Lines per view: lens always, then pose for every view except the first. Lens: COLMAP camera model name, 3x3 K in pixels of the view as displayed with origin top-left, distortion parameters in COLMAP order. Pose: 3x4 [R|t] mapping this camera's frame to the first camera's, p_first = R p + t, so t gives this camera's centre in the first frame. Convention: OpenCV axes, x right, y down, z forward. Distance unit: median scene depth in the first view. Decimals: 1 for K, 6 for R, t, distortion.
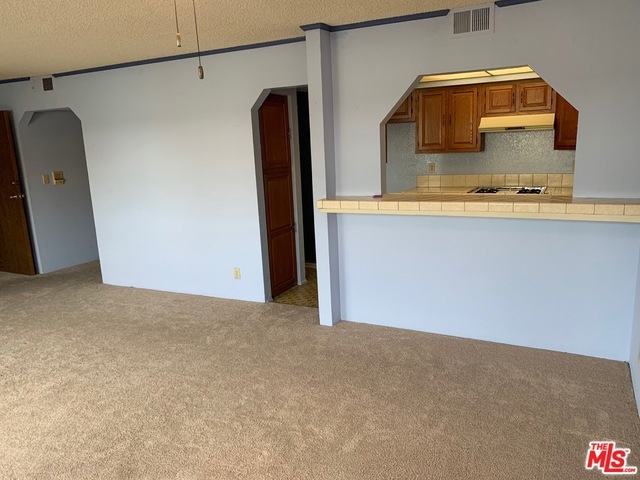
lens RADIAL K [[484.2, 0, 320.7], [0, 484.2, 243.3], [0, 0, 1]] dist [0.002096, -0.011169]
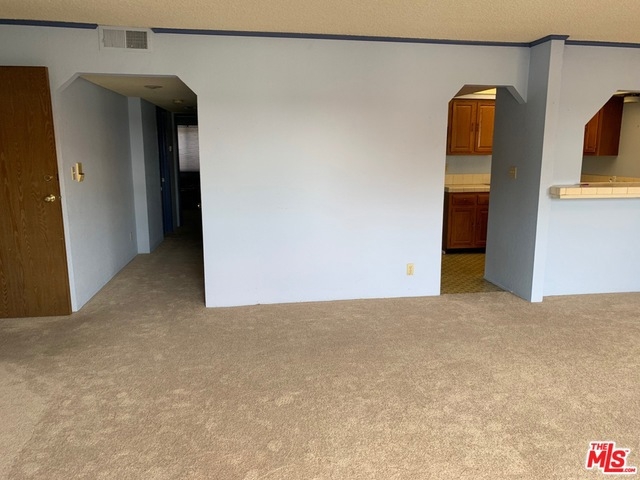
lens RADIAL K [[484.2, 0, 320.1], [0, 484.2, 236.9], [0, 0, 1]] dist [0.002096, -0.011169]
pose [[0.816551, -0.061156, 0.574024, -0.788087], [0.083858, 0.996391, -0.013134, -0.004438], [-0.571150, 0.058861, 0.818733, 0.278067]]
